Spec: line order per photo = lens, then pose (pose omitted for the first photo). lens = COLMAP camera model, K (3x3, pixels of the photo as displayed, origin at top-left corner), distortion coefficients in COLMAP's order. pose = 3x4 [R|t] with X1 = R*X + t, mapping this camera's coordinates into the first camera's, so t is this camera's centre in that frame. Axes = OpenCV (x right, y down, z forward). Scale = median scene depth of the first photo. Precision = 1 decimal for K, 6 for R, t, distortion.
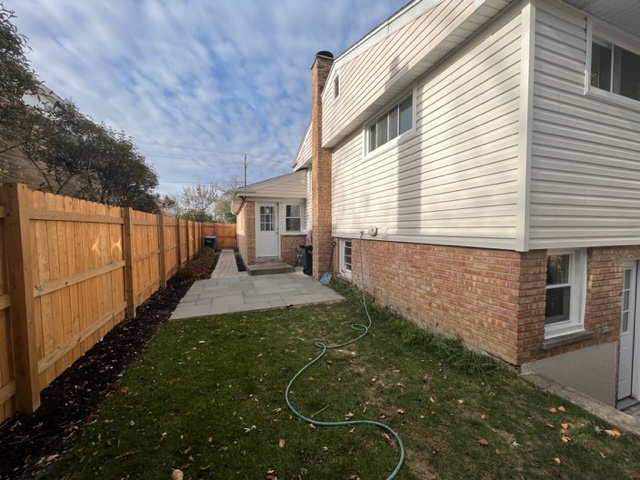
lens RADIAL K [[255.4, 0, 320.7], [0, 255.4, 239.6], [0, 0, 1]] dist [-0.003024, 0.000332]
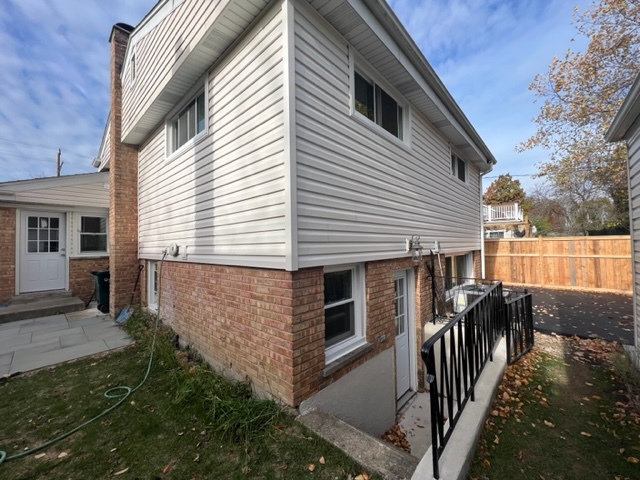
lens RADIAL K [[255.4, 0, 320.7], [0, 255.4, 238.9], [0, 0, 1]] dist [-0.003024, 0.000332]
pose [[0.882105, -0.002301, 0.471047, 0.357943], [0.035710, 0.997437, -0.062001, -0.003836], [-0.469697, 0.071513, 0.879926, 0.140061]]
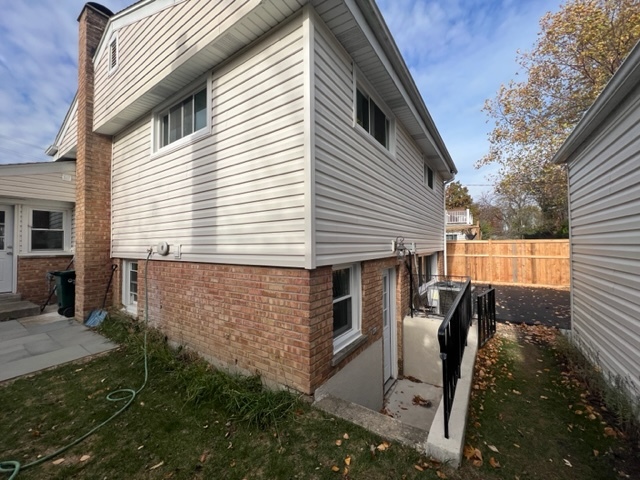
lens RADIAL K [[255.4, 0, 319.9], [0, 255.4, 238.9], [0, 0, 1]] dist [-0.003024, 0.000332]
pose [[0.804927, 0.008617, 0.593311, 0.197185], [0.030934, 0.997926, -0.056460, -0.008075], [-0.592567, 0.063800, 0.802991, 0.164479]]
